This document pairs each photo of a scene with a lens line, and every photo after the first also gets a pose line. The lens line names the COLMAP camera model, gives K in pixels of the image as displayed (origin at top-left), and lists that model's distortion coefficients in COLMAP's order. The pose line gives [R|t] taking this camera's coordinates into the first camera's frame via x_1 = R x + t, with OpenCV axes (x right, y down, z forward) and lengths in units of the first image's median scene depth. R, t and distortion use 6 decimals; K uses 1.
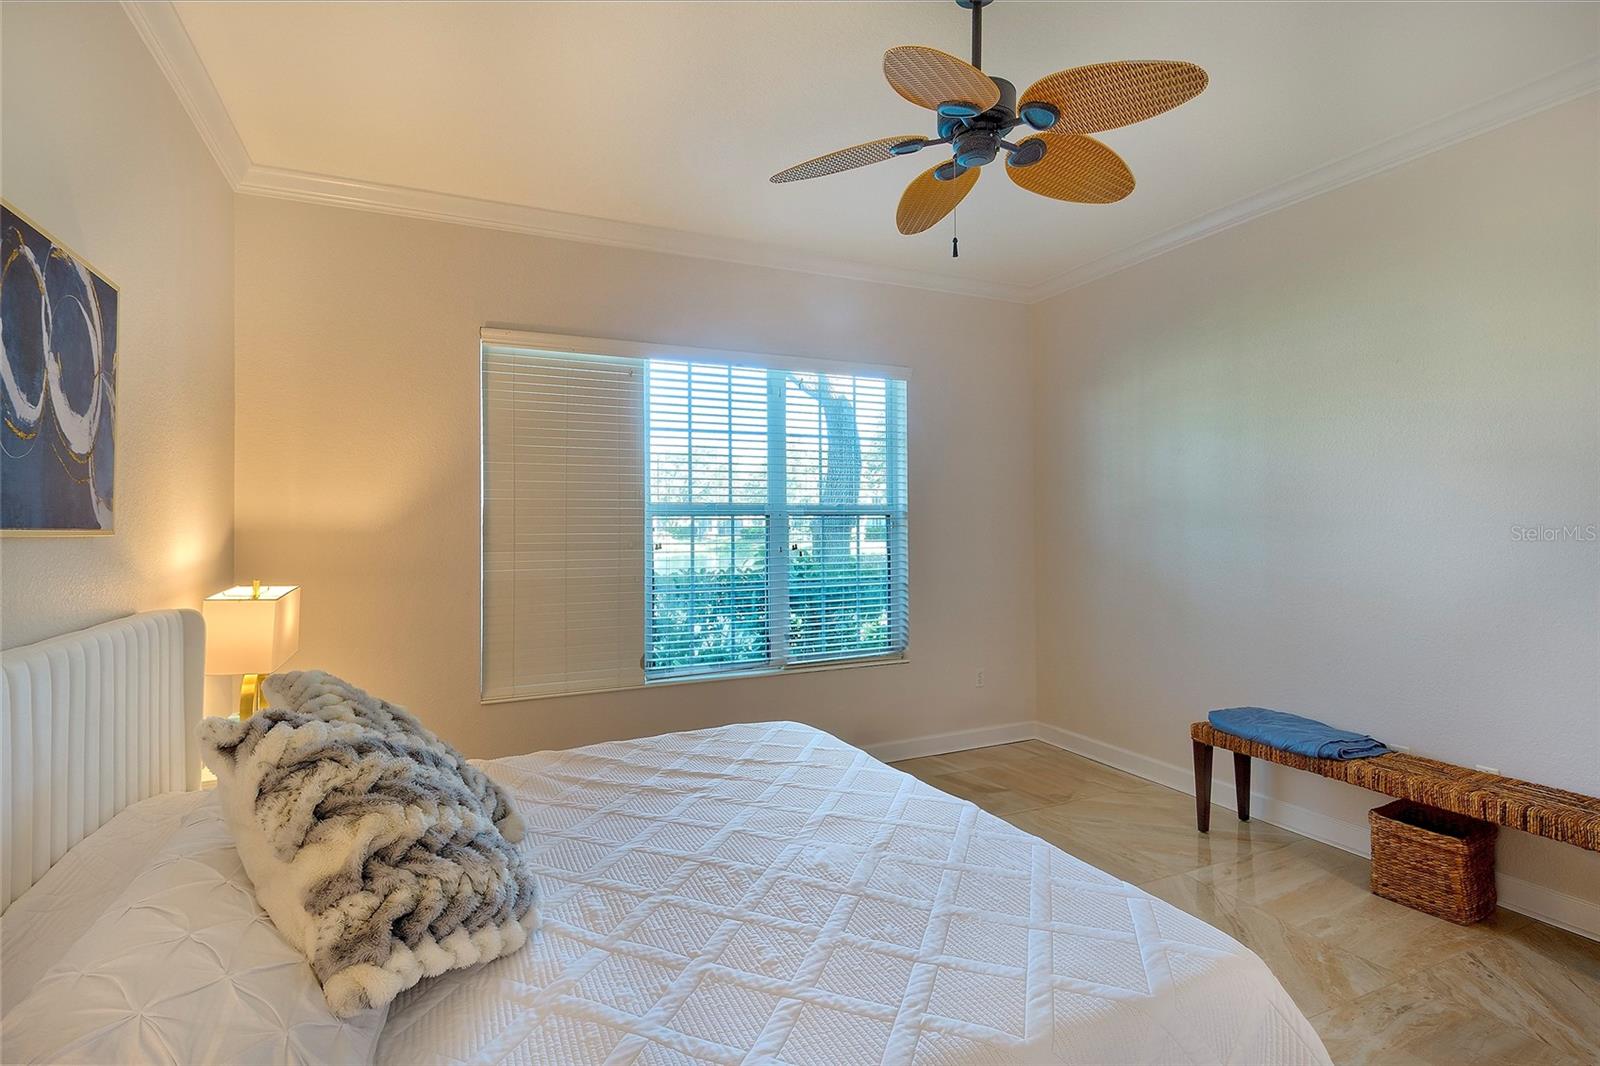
lens RADIAL K [[738.7, 0, 807.6], [0, 738.7, 524.8], [0, 0, 1]] dist [0.003105, 0.000052]
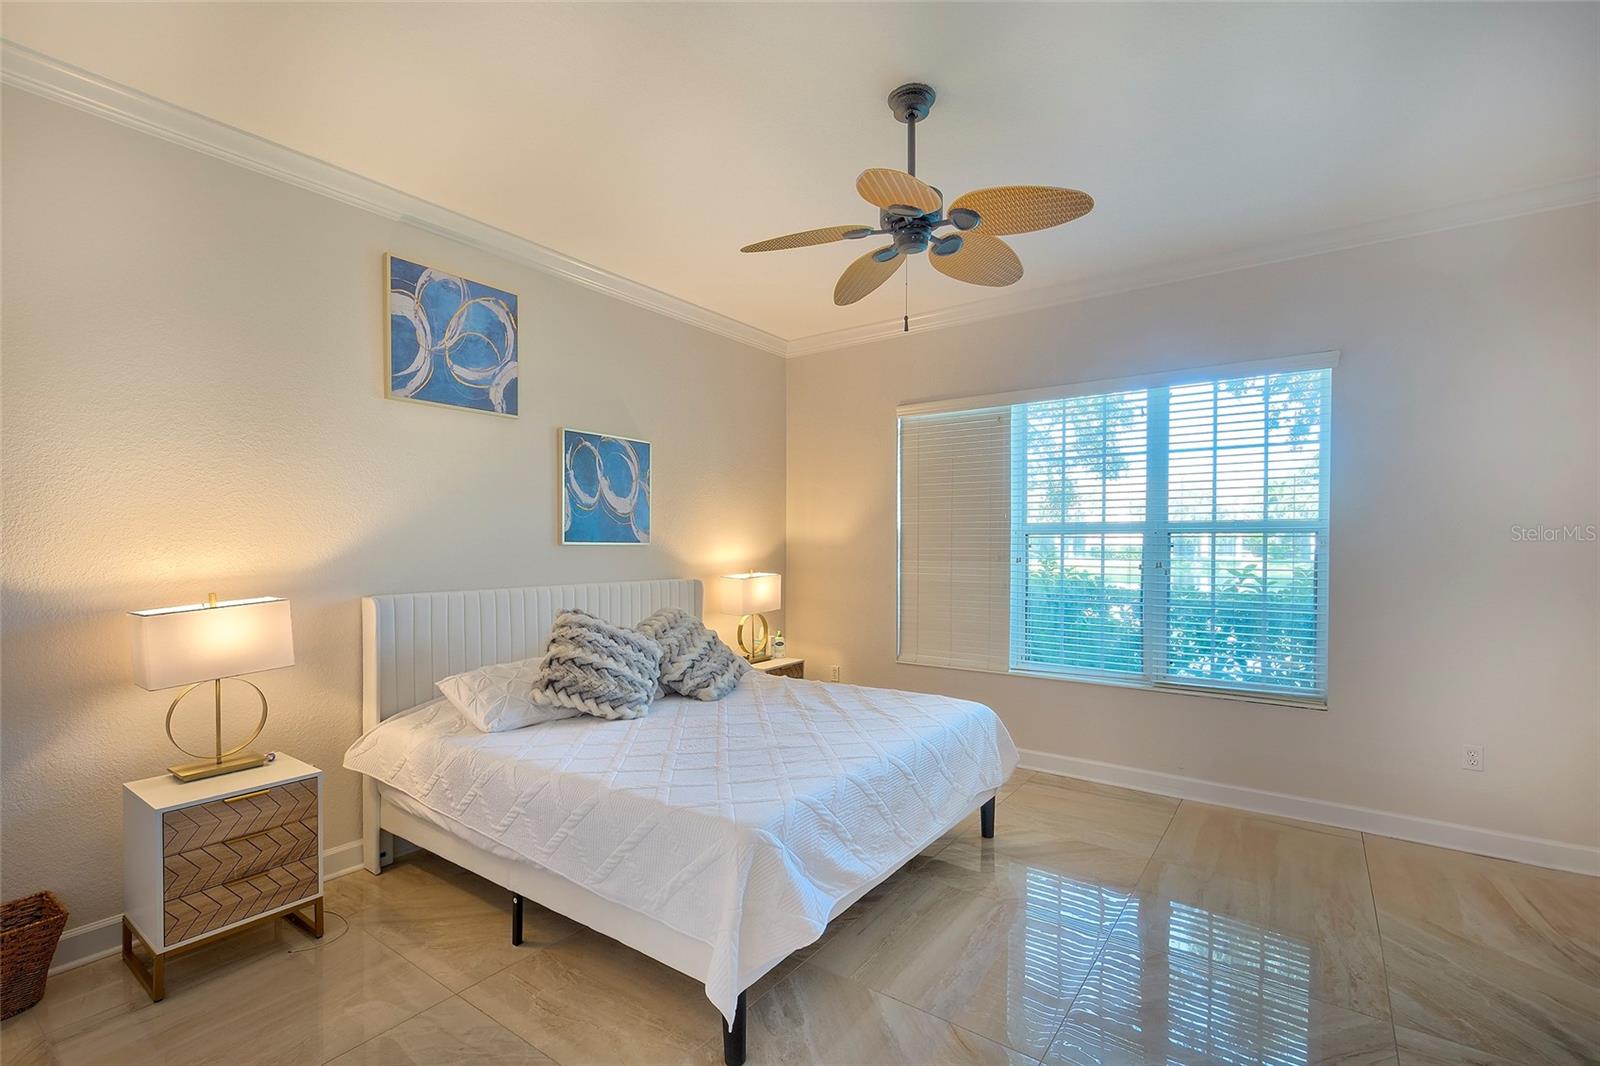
lens RADIAL K [[710.7, 0, 830.5], [0, 710.7, 566.3], [0, 0, 1]] dist [0.013255, 0.000351]
pose [[0.525526, 0.034480, -0.850078, 1.138243], [-0.004305, 0.999273, 0.037870, -0.005994], [0.850767, -0.016242, 0.525293, 0.235557]]
